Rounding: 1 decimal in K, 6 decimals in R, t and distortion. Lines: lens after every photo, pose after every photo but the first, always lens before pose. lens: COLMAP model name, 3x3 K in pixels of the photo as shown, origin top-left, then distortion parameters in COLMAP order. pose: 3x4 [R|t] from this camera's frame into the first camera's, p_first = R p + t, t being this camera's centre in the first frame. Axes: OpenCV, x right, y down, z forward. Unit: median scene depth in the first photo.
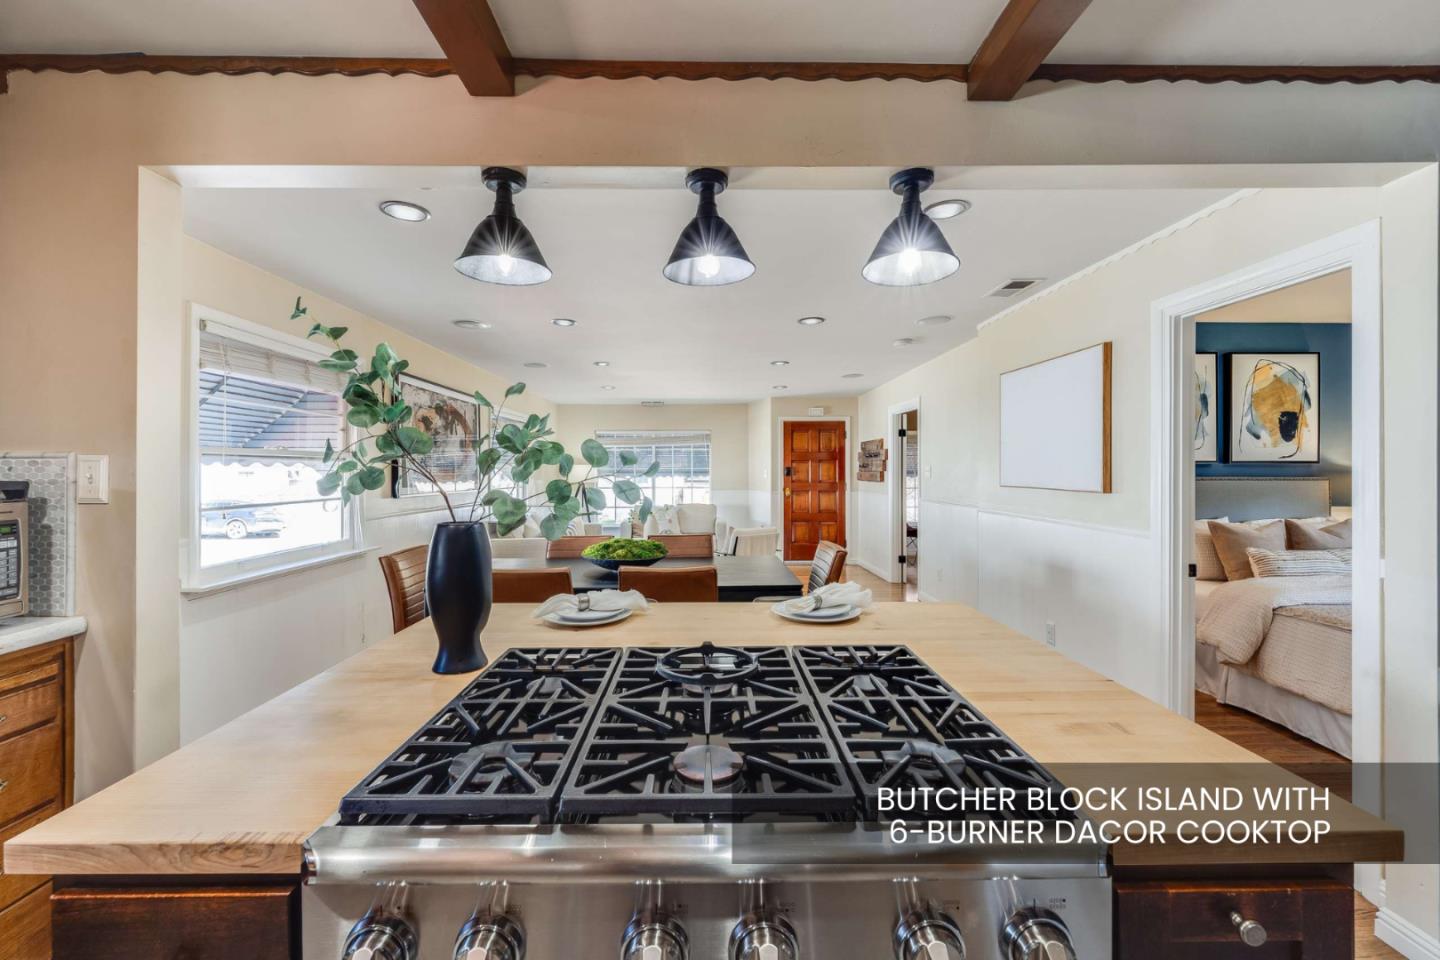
lens RADIAL K [[587.1, 0, 708.0], [0, 587.1, 473.1], [0, 0, 1]] dist [-0.002295, -0.000041]
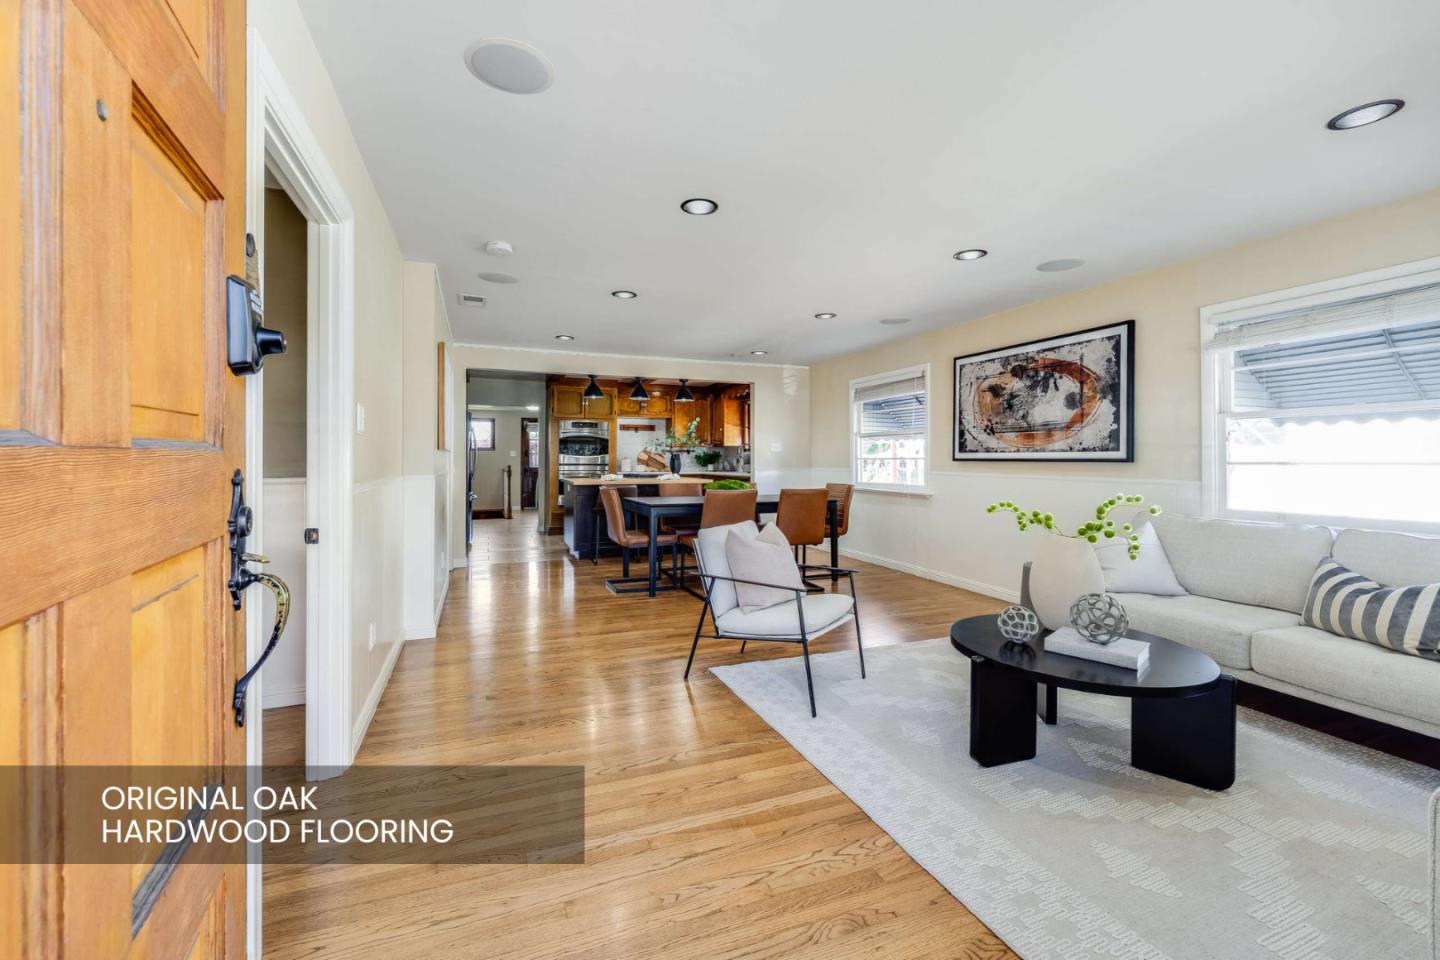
lens RADIAL K [[595.2, 0, 710.8], [0, 595.2, 457.2], [0, 0, 1]] dist [0.000123, 0.000028]
pose [[-0.938367, 0.000137, -0.345642, 0.335939], [0.000090, 1.000000, 0.000151, 0.029794], [0.345642, 0.000110, -0.938367, 1.726608]]
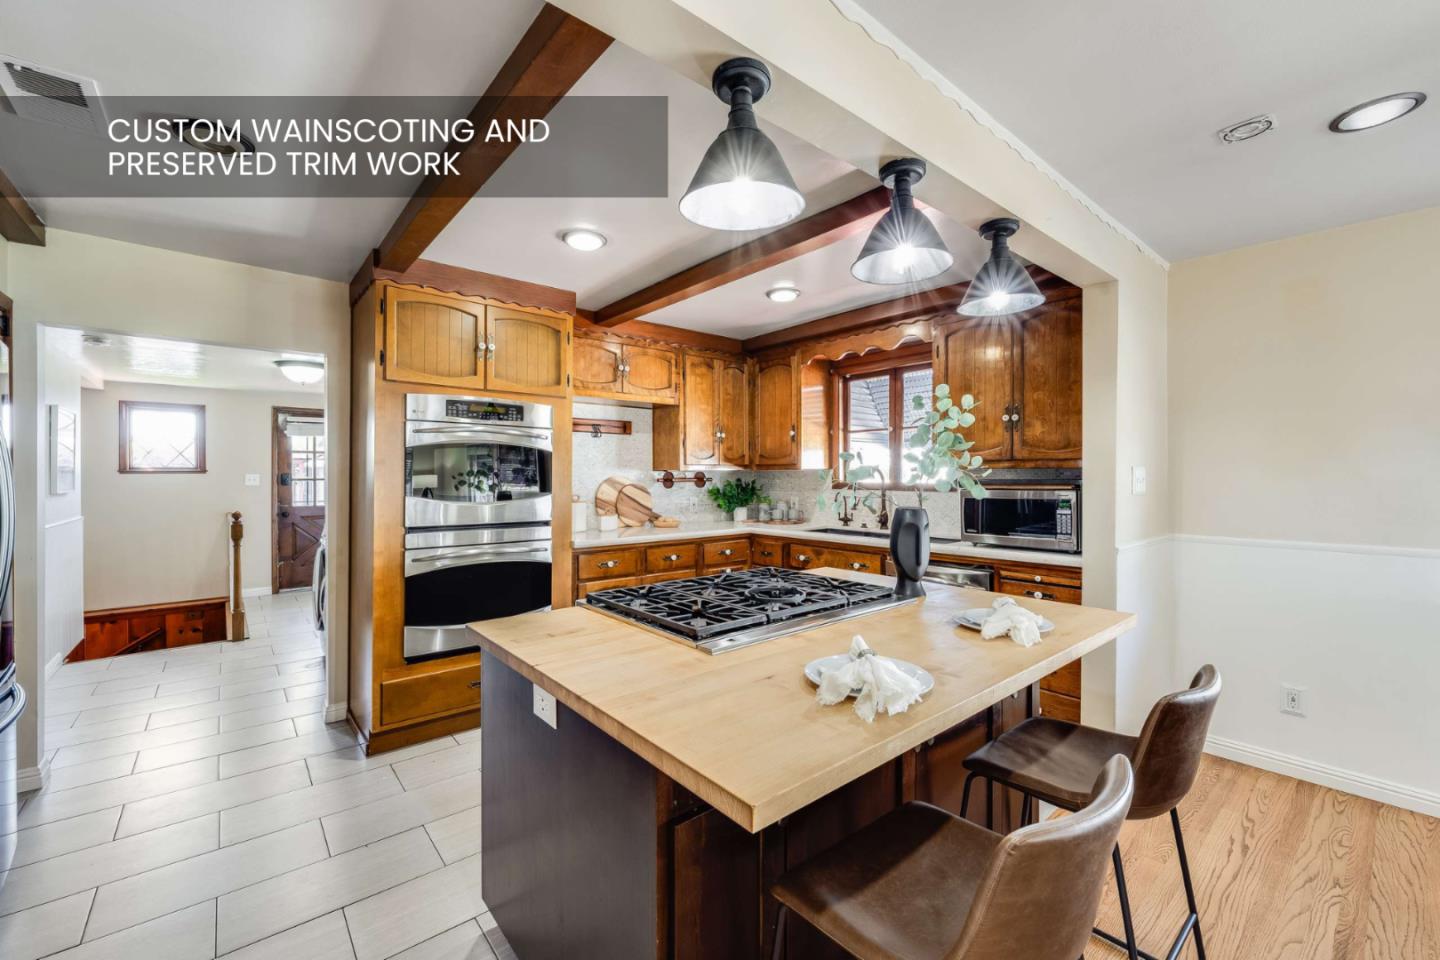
lens RADIAL K [[585.8, 0, 711.8], [0, 585.8, 476.1], [0, 0, 1]] dist [0.000729, 0.000099]
pose [[-0.776870, 0.005281, -0.629638, 0.269864], [0.000908, 0.999973, 0.007268, -0.003972], [0.629660, 0.005075, -0.776854, 0.498084]]
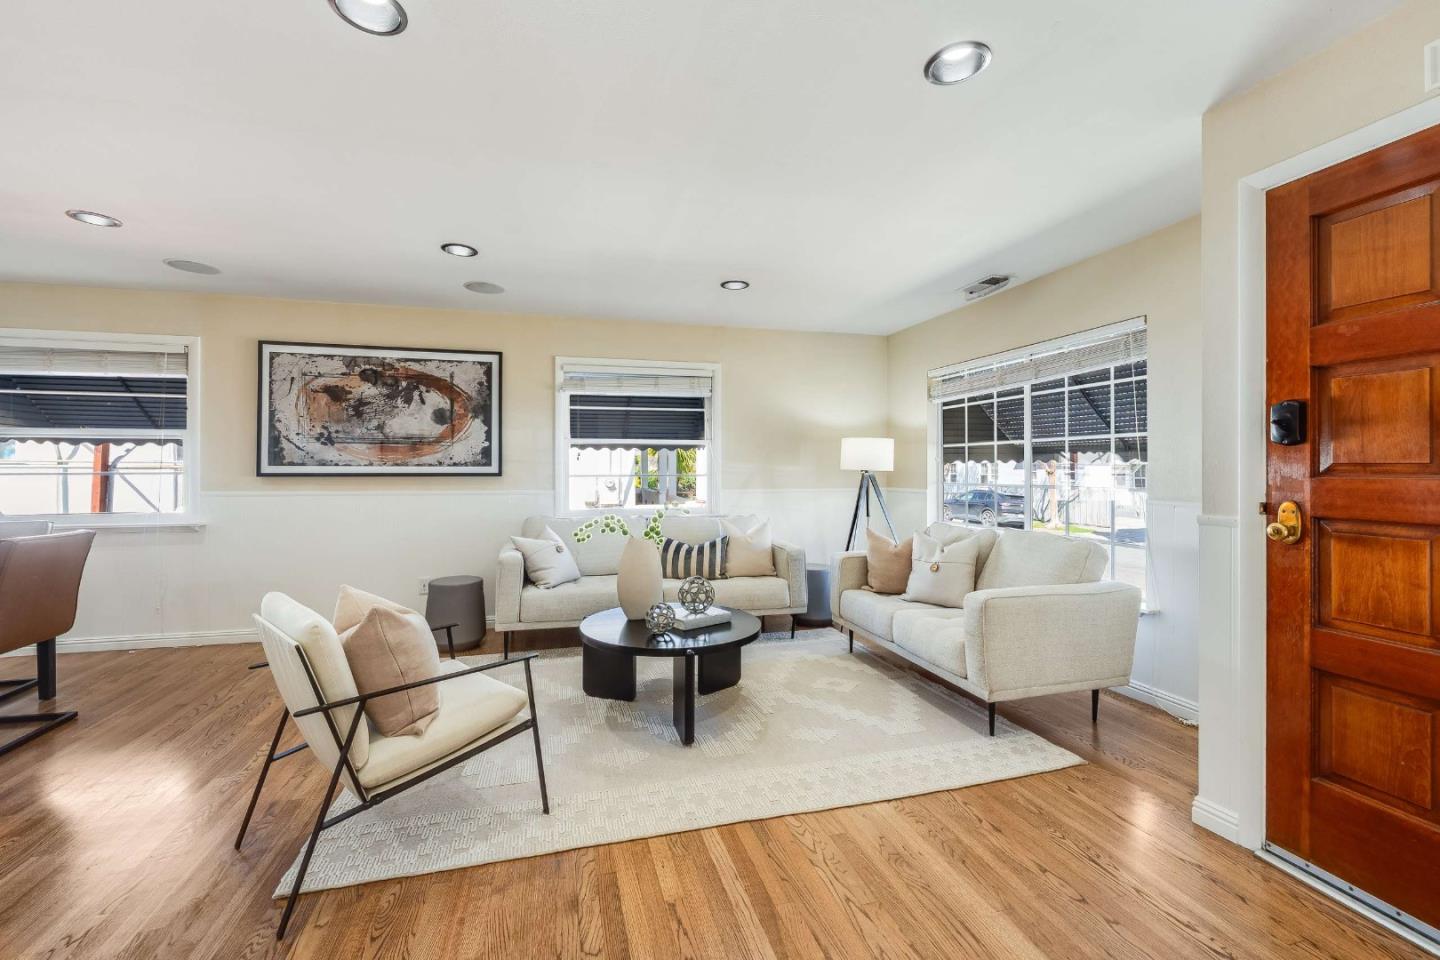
lens RADIAL K [[590.8, 0, 711.7], [0, 590.8, 465.5], [0, 0, 1]] dist [-0.000888, 0.000384]
pose [[0.244244, -0.002495, -0.969711, 0.489860], [-0.002390, 0.999992, -0.003175, 0.022846], [0.969711, 0.003093, 0.244236, 1.269898]]
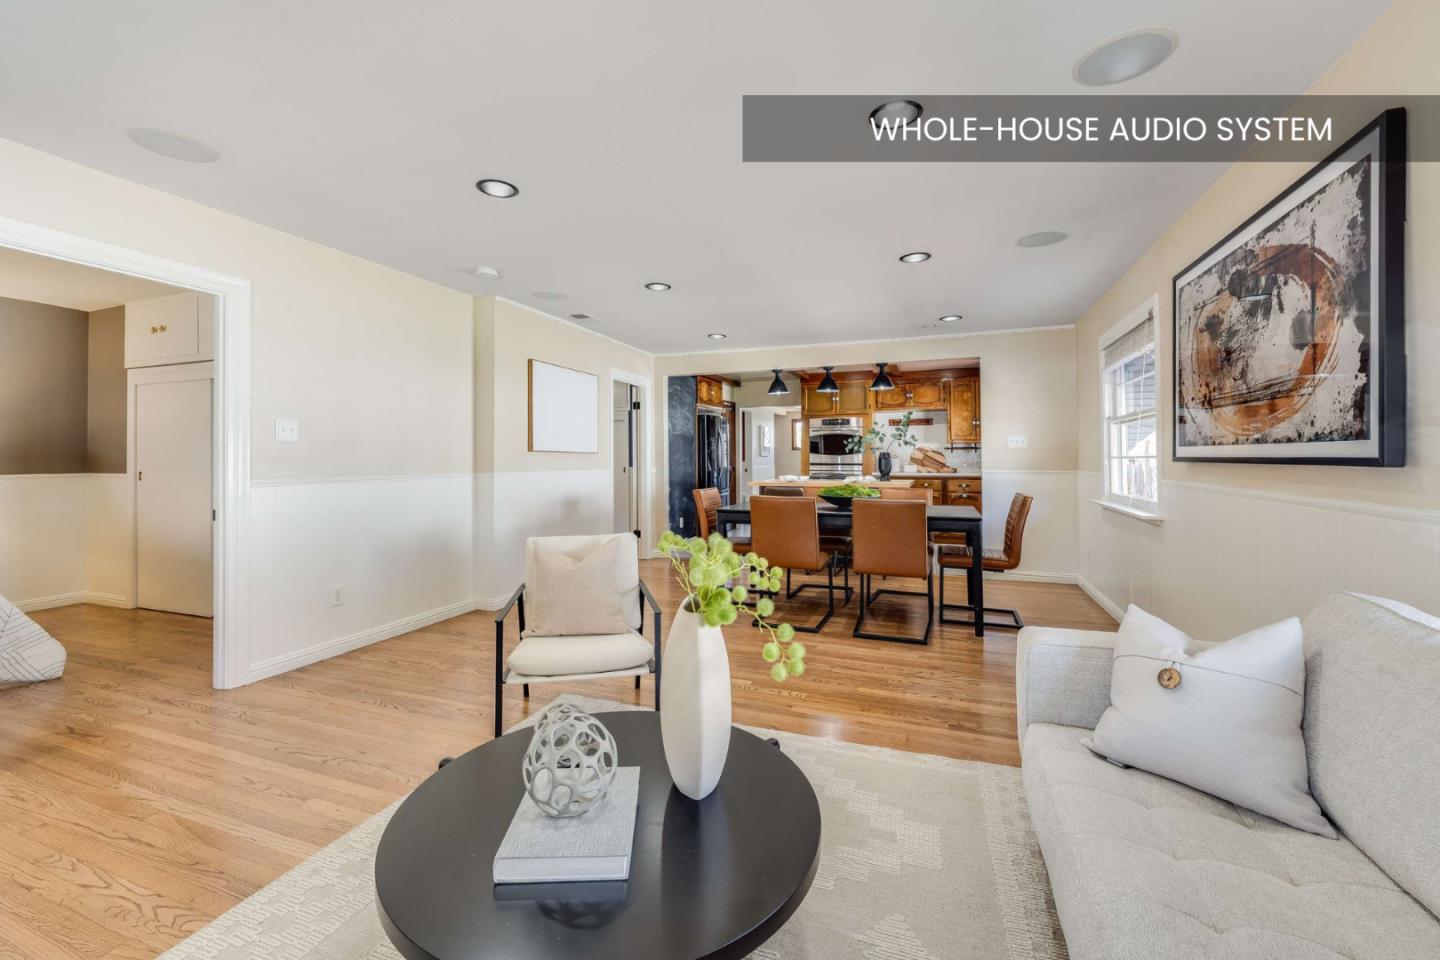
lens RADIAL K [[598.7, 0, 707.8], [0, 598.7, 448.0], [0, 0, 1]] dist [0.001016, 0.000185]
pose [[-0.926430, 0.011250, 0.376299, -0.243215], [0.006101, 0.999871, -0.014872, 0.029353], [-0.376417, -0.011482, -0.926379, 1.608379]]
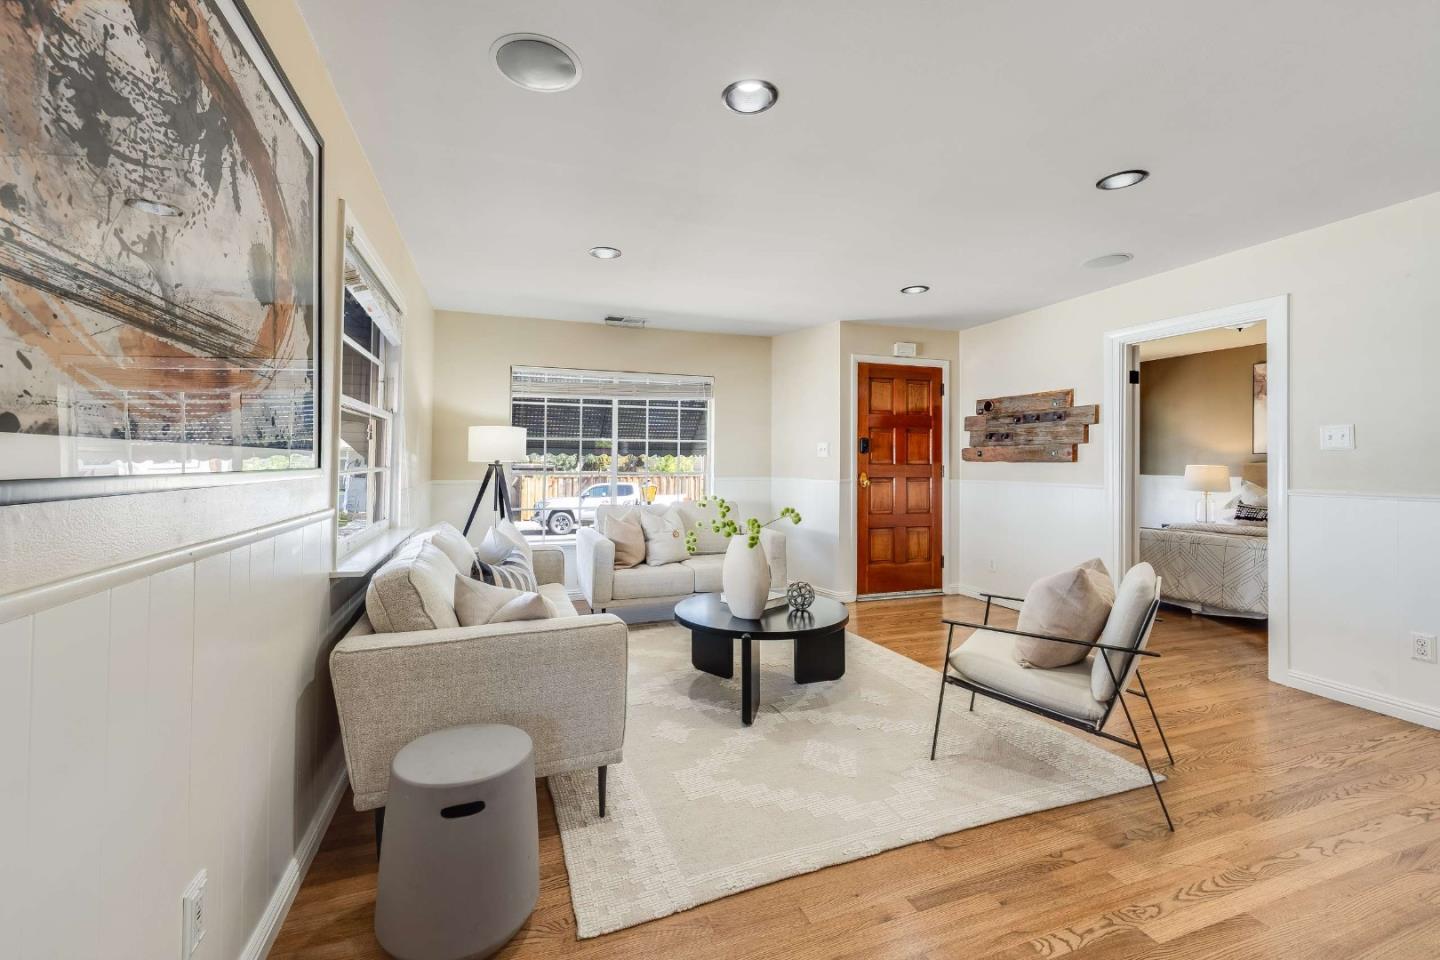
lens RADIAL K [[598.7, 0, 707.8], [0, 598.7, 448.0], [0, 0, 1]] dist [0.001016, 0.000185]
pose [[0.948235, 0.013587, 0.317278, -0.357678], [-0.005644, 0.999648, -0.025943, 0.028117], [-0.317518, 0.022809, 0.947978, 0.792266]]
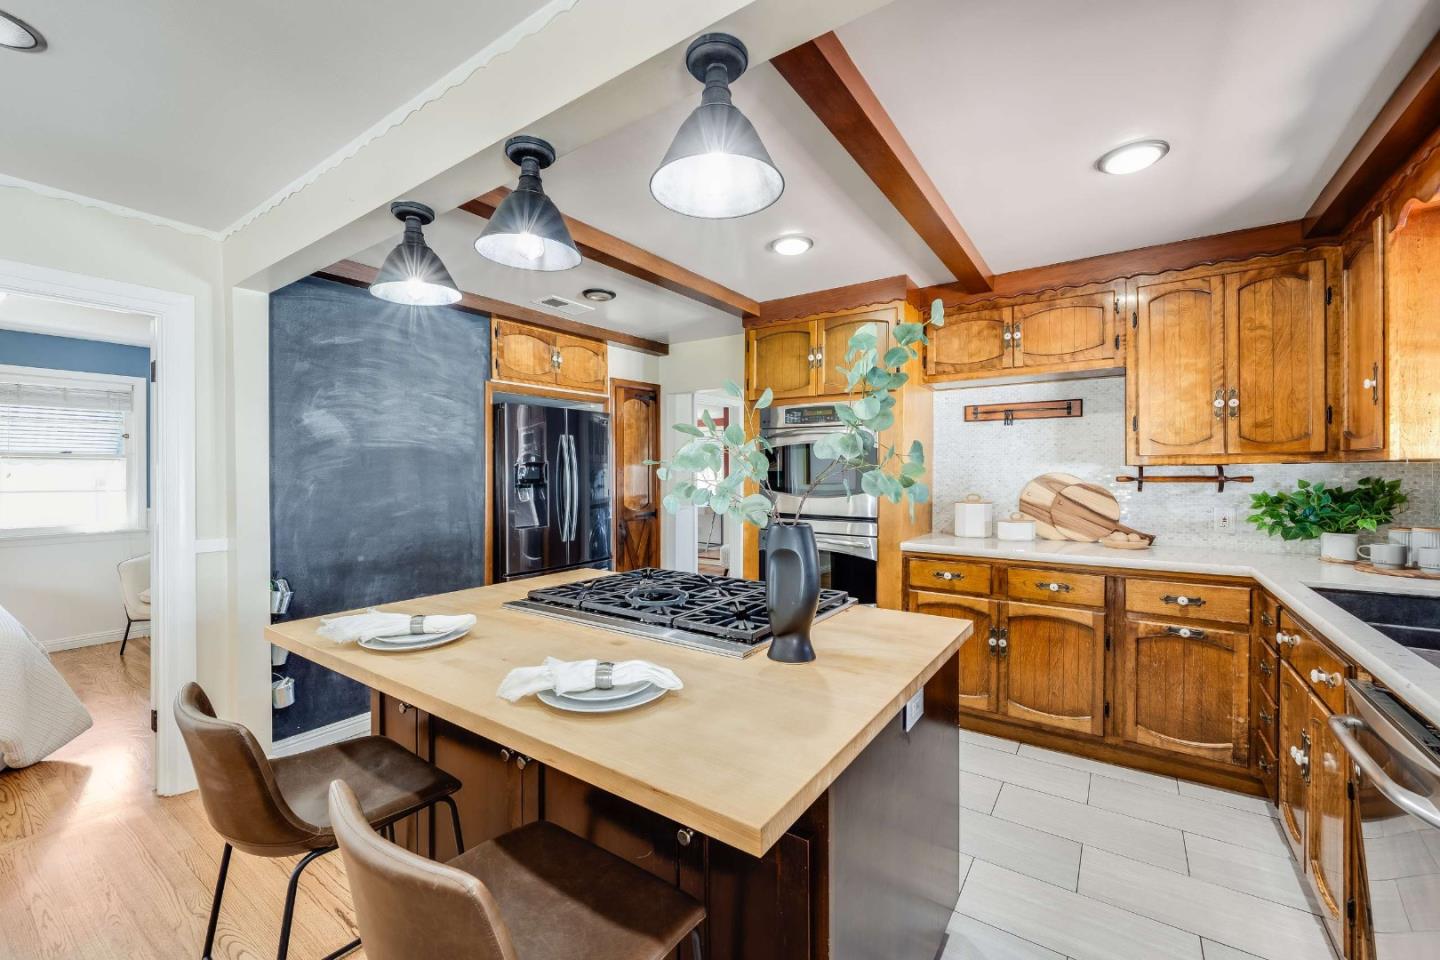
lens RADIAL K [[587.1, 0, 708.0], [0, 587.1, 473.1], [0, 0, 1]] dist [-0.002295, -0.000041]
pose [[-0.810711, 0.003264, 0.585438, -0.238352], [0.006472, 0.999973, 0.003387, -0.002467], [-0.585411, 0.006535, -0.810710, 0.505338]]
